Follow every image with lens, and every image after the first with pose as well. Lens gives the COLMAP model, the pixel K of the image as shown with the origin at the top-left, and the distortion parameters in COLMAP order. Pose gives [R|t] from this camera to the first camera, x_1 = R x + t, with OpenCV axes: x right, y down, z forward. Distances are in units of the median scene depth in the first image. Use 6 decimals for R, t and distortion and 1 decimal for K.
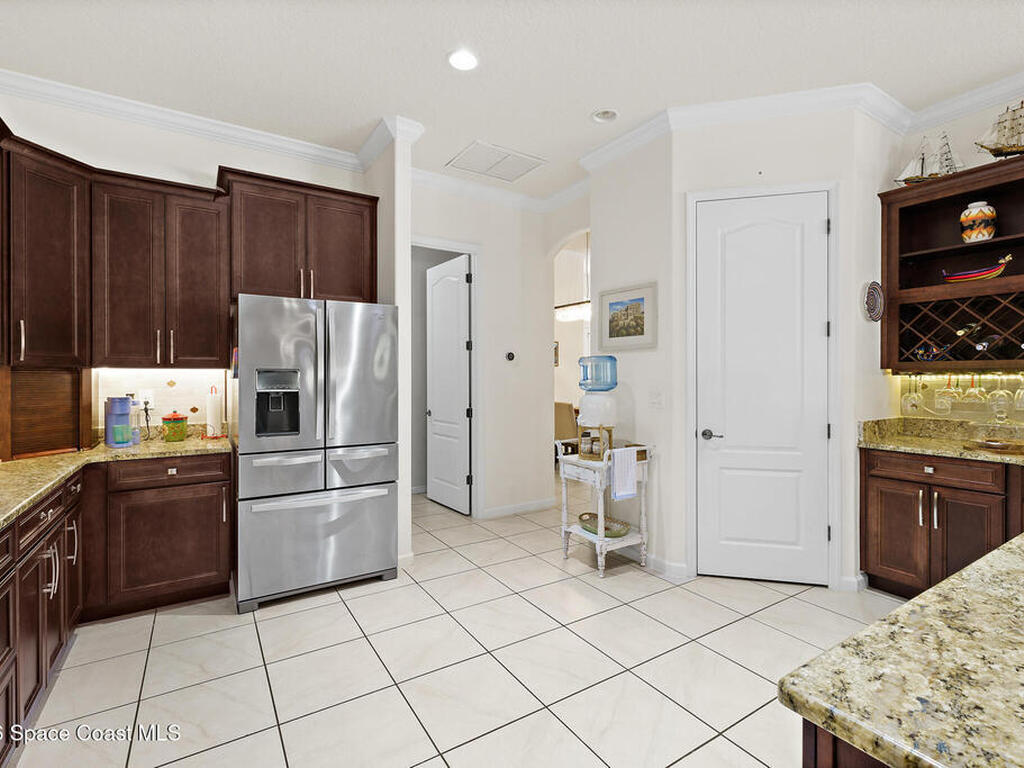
lens RADIAL K [[488.0, 0, 508.6], [0, 488.0, 382.7], [0, 0, 1]] dist [0.005075, 0.002932]
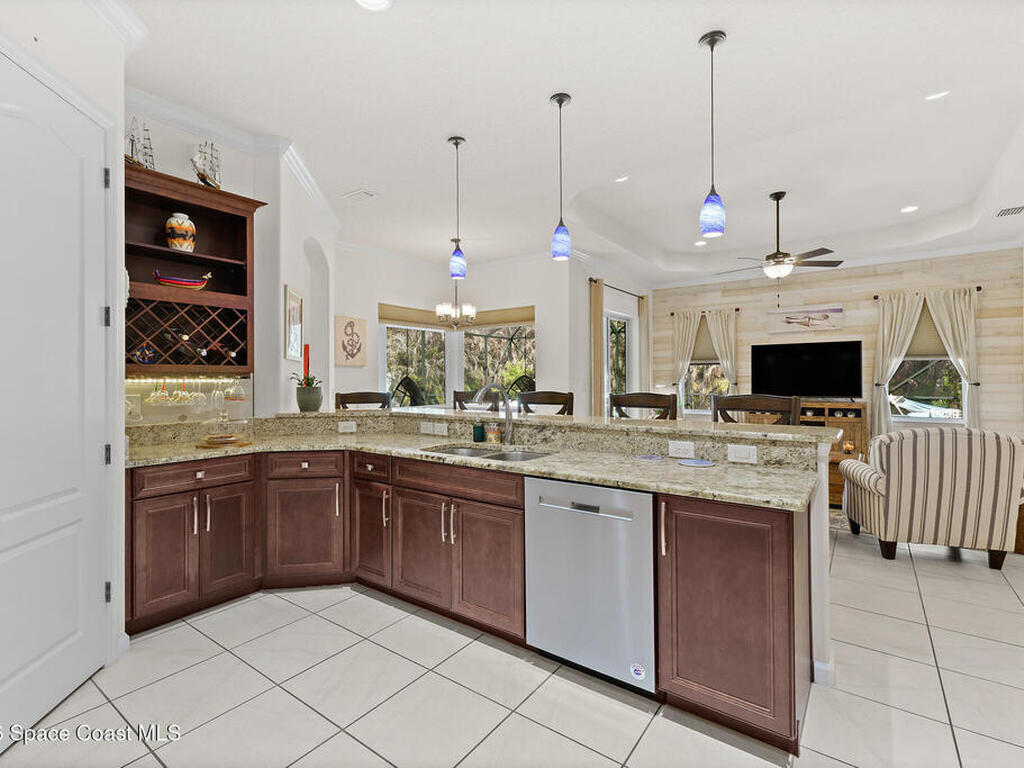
lens RADIAL K [[488.0, 0, 508.5], [0, 488.0, 379.1], [0, 0, 1]] dist [0.005075, 0.002932]
pose [[-0.360559, -0.002702, 0.932732, -0.270746], [0.004052, 0.999982, 0.004463, -0.016817], [-0.932728, 0.005389, -0.360542, 0.735968]]
